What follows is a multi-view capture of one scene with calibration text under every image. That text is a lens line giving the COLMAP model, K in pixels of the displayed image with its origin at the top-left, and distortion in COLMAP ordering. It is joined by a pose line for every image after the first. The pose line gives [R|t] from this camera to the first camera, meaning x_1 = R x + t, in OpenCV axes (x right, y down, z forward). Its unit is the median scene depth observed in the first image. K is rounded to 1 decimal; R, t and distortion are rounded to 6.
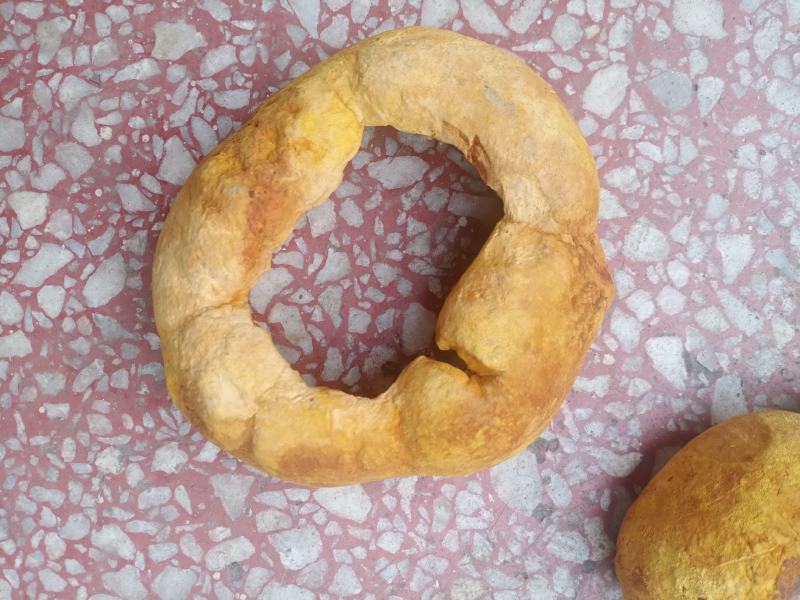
lens RADIAL K [[718.9, 0, 400.0], [0, 718.9, 300.0], [0, 0, 1]] dist [0.067527, -0.178966]
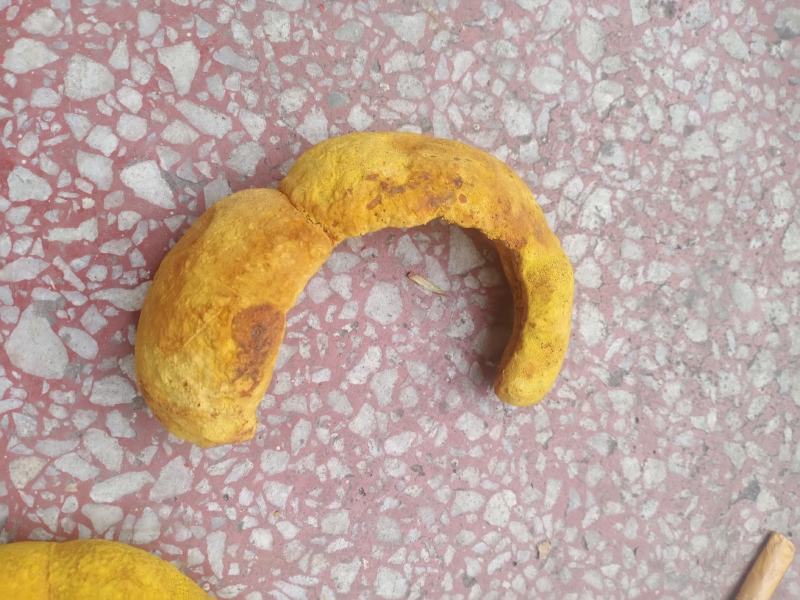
lens RADIAL K [[718.9, 0, 400.0], [0, 718.9, 300.0], [0, 0, 1]] dist [0.067527, -0.178966]
pose [[0.921752, -0.344356, 0.178305, 0.461011], [0.328993, 0.937845, 0.110504, 0.238403], [-0.205275, -0.043196, 0.977751, -0.062072]]
